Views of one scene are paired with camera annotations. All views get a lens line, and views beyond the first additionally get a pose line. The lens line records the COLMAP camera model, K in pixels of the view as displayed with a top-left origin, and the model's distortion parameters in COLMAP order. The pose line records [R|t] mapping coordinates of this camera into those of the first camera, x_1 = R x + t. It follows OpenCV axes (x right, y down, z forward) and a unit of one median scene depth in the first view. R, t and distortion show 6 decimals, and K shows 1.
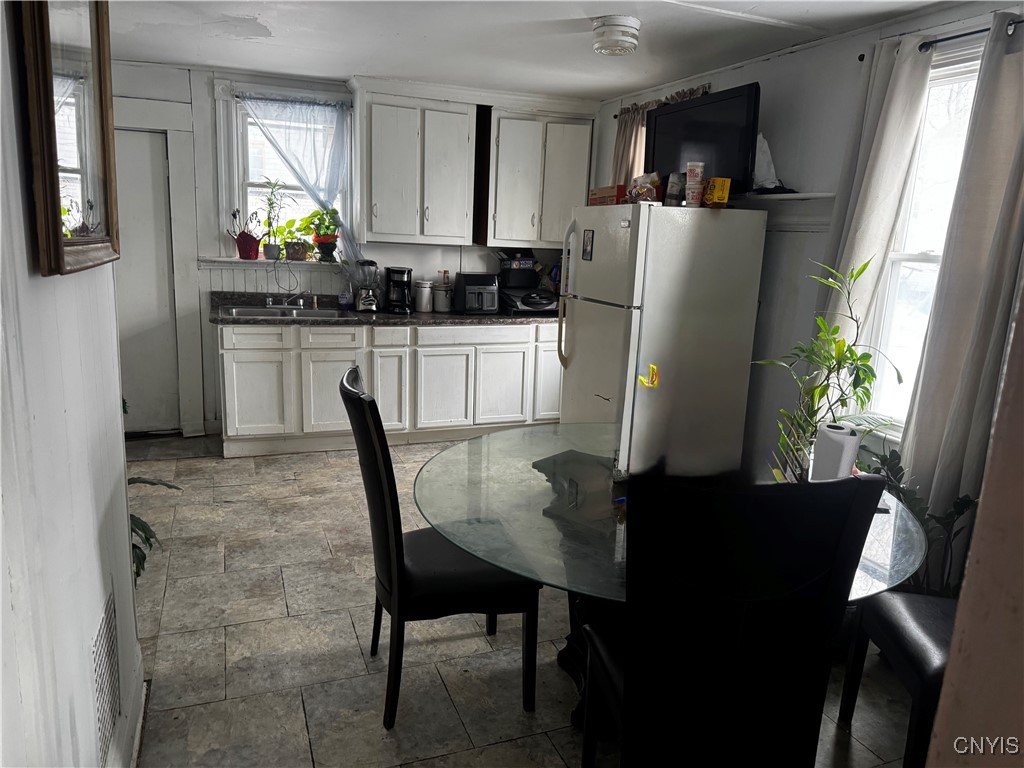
lens RADIAL K [[716.8, 0, 509.2], [0, 716.8, 388.9], [0, 0, 1]] dist [0.031902, -0.040113]
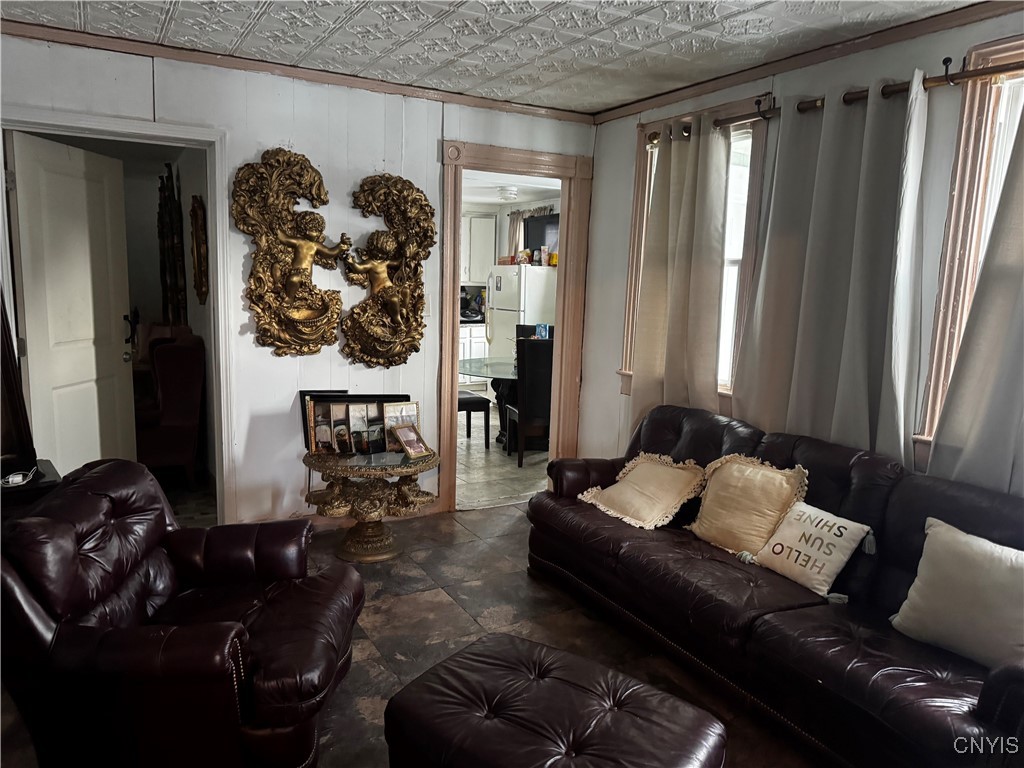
lens RADIAL K [[716.8, 0, 513.7], [0, 716.8, 384.5], [0, 0, 1]] dist [0.031902, -0.040113]
pose [[0.989210, -0.037353, 0.141662, -0.158591], [0.045722, 0.997367, -0.056293, 0.219383], [-0.139186, 0.062163, 0.988313, -1.090423]]
